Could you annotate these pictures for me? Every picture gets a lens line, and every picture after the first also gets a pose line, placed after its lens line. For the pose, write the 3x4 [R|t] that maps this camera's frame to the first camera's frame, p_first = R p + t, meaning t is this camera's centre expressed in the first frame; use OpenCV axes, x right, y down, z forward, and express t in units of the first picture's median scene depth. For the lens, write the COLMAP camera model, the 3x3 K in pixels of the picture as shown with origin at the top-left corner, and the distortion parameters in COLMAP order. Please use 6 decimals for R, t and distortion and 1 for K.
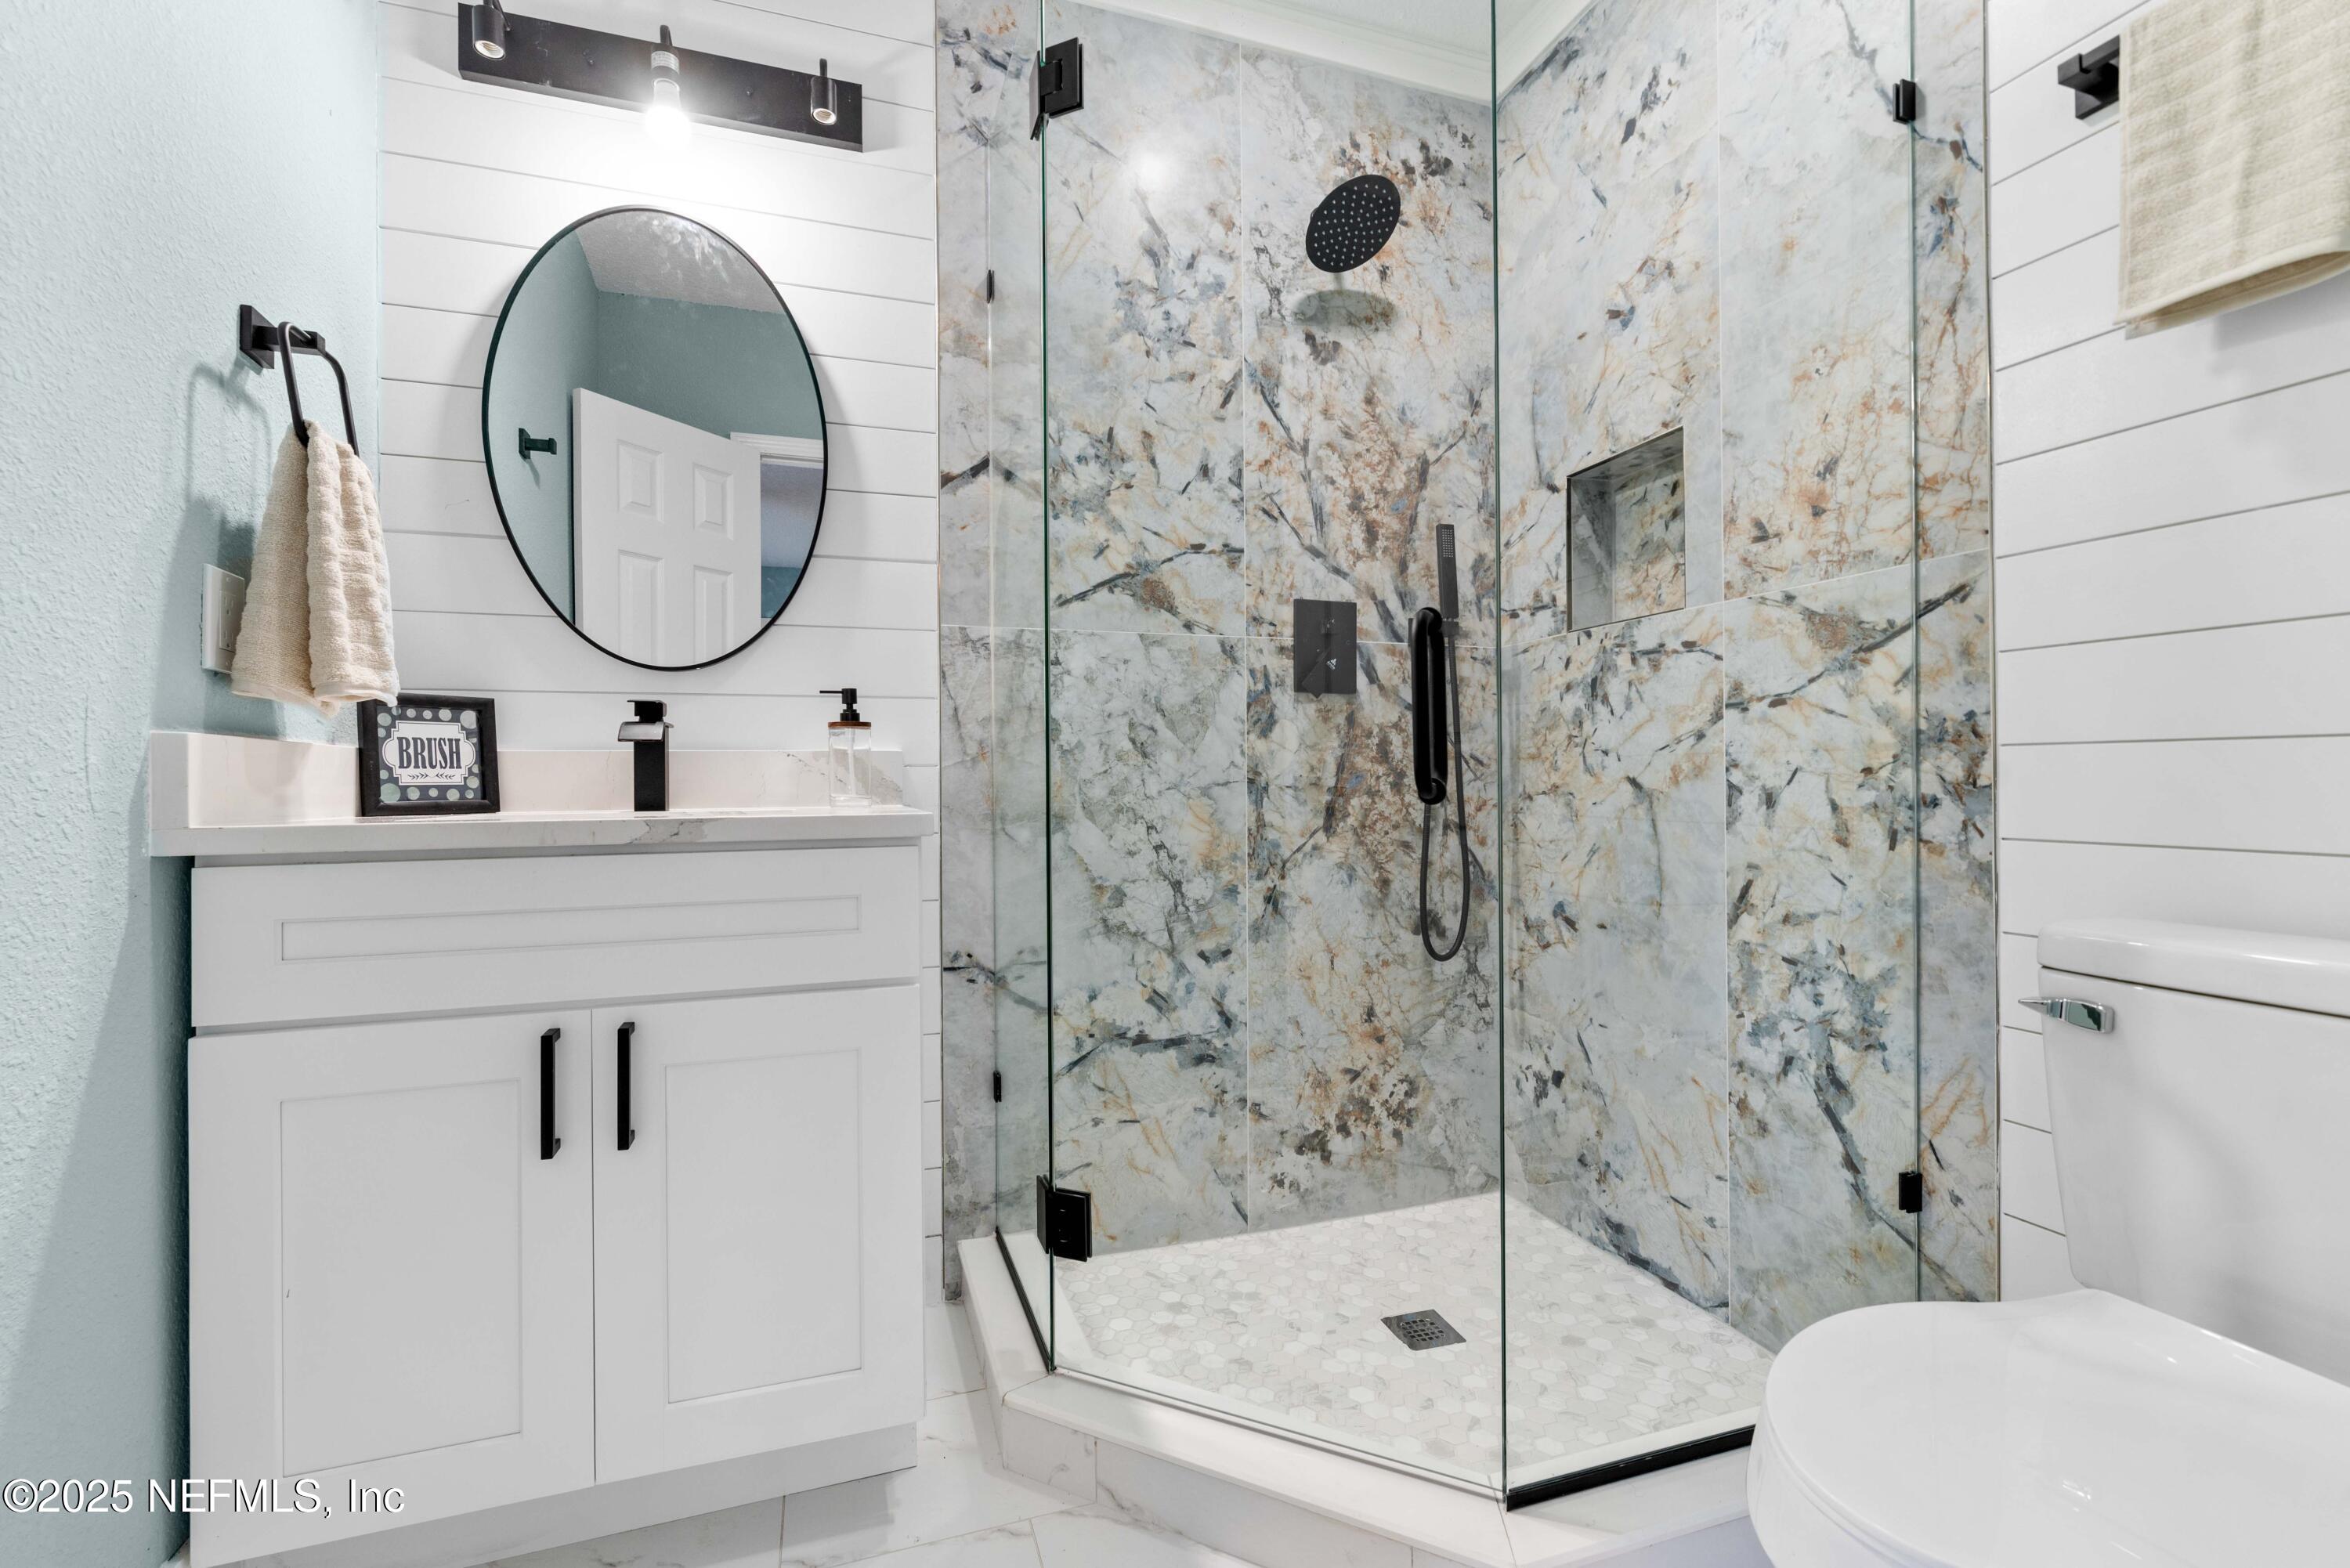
lens RADIAL K [[1009.9, 0, 1165.9], [0, 1009.9, 775.0], [0, 0, 1]] dist [-0.000972, 0.000347]
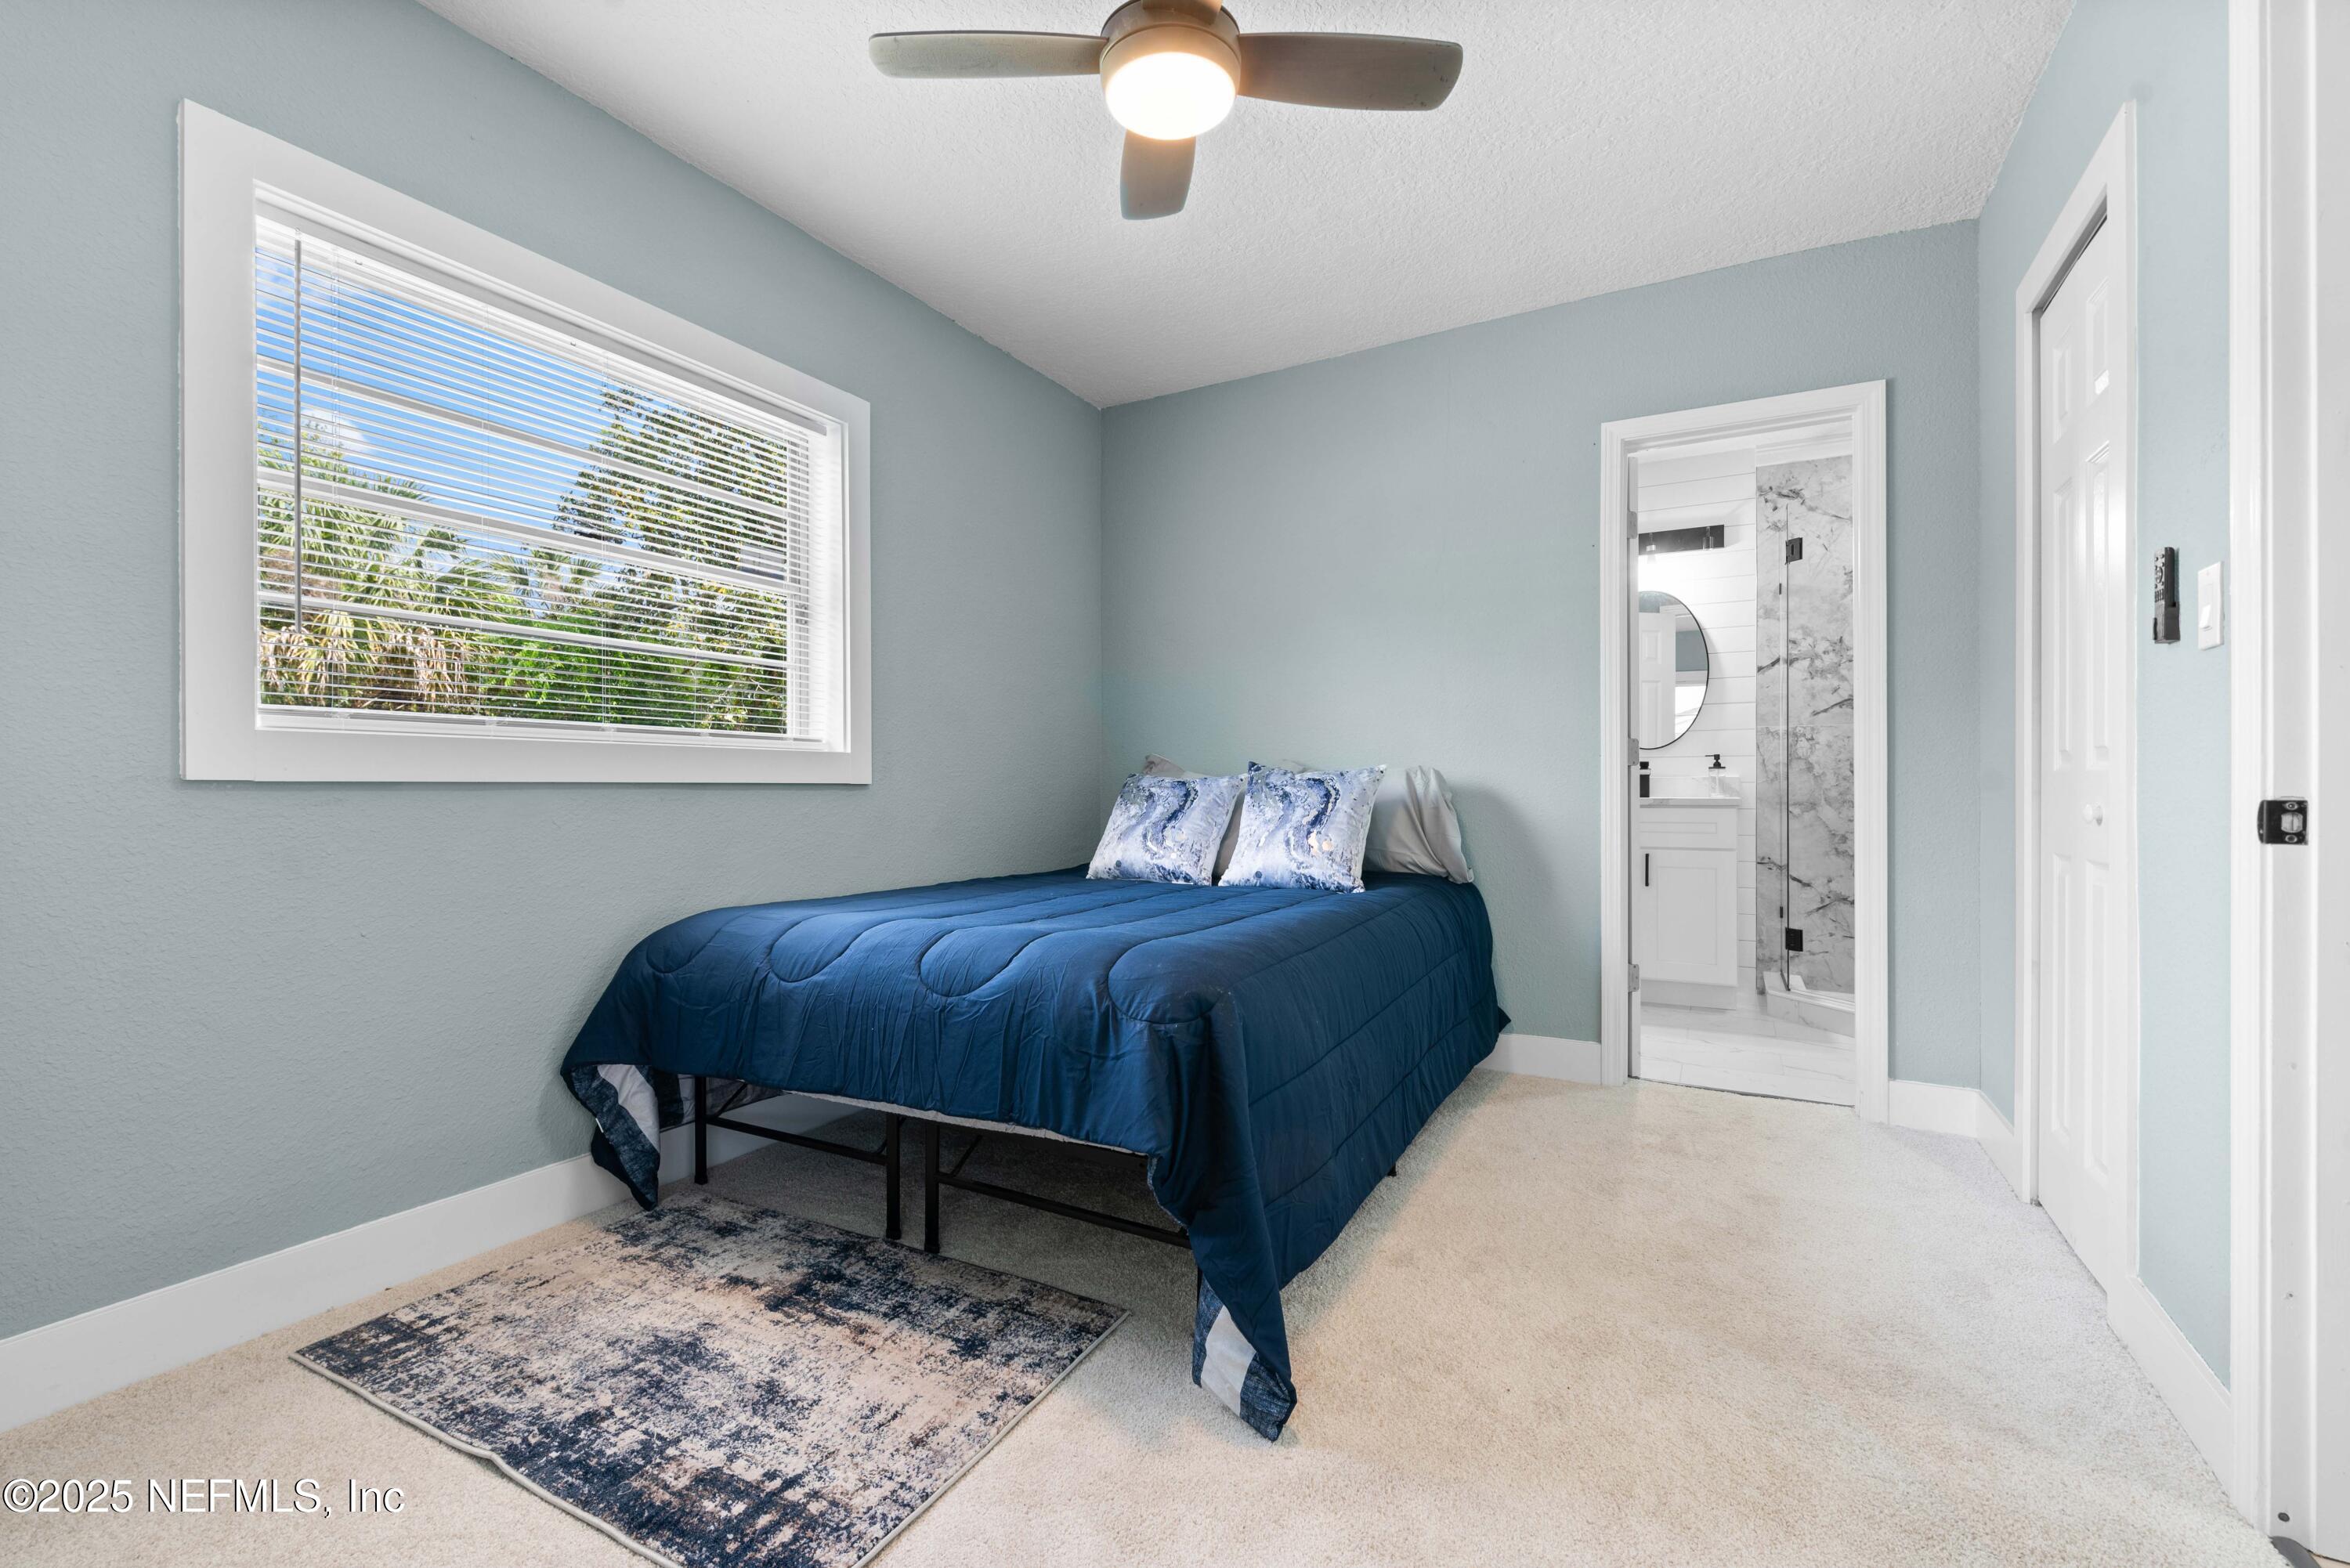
lens RADIAL K [[1009.9, 0, 1161.2], [0, 1009.9, 793.8], [0, 0, 1]] dist [-0.000972, 0.000347]
pose [[0.669695, 0.005546, -0.742616, 0.652071], [-0.005419, 0.999982, 0.002581, 0.020449], [0.742617, 0.002296, 0.669713, -1.789810]]
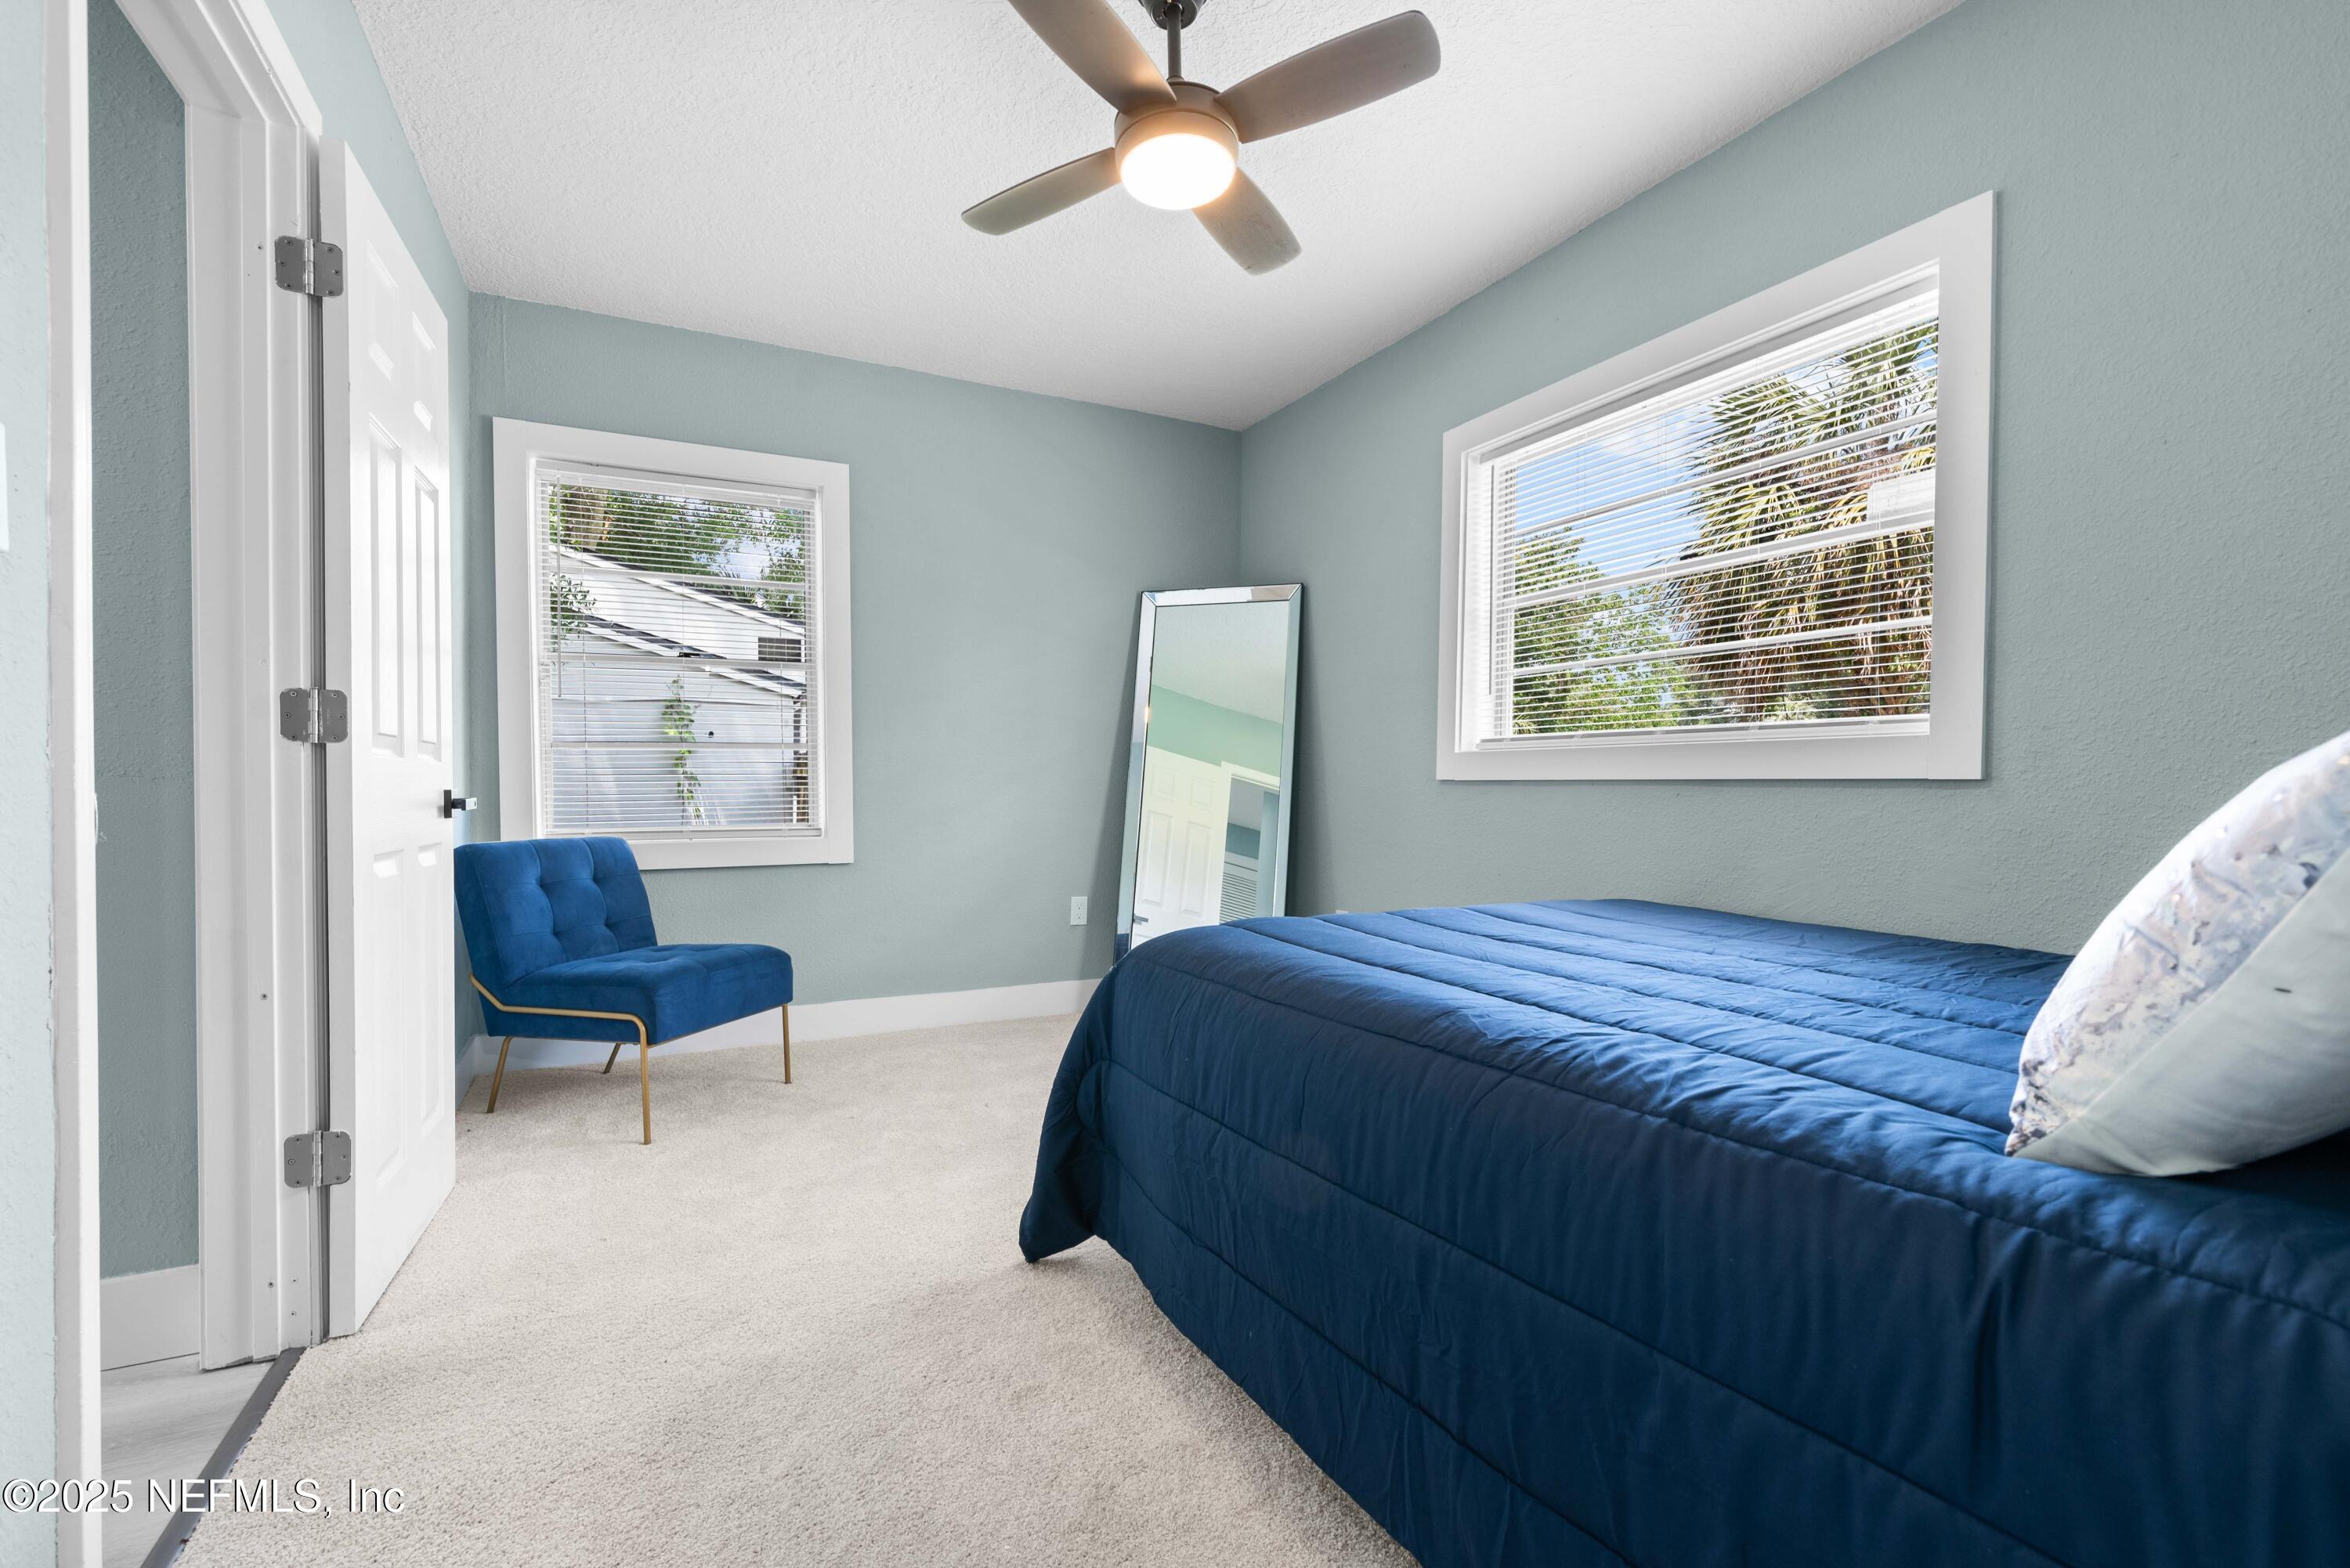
lens RADIAL K [[1009.9, 0, 1178.7], [0, 1009.9, 790.1], [0, 0, 1]] dist [-0.000972, 0.000347]
pose [[-0.987481, 0.001097, -0.157736, -0.608389], [-0.000860, 0.999924, 0.012333, -0.003352], [0.157738, 0.012314, -0.987404, 2.220494]]
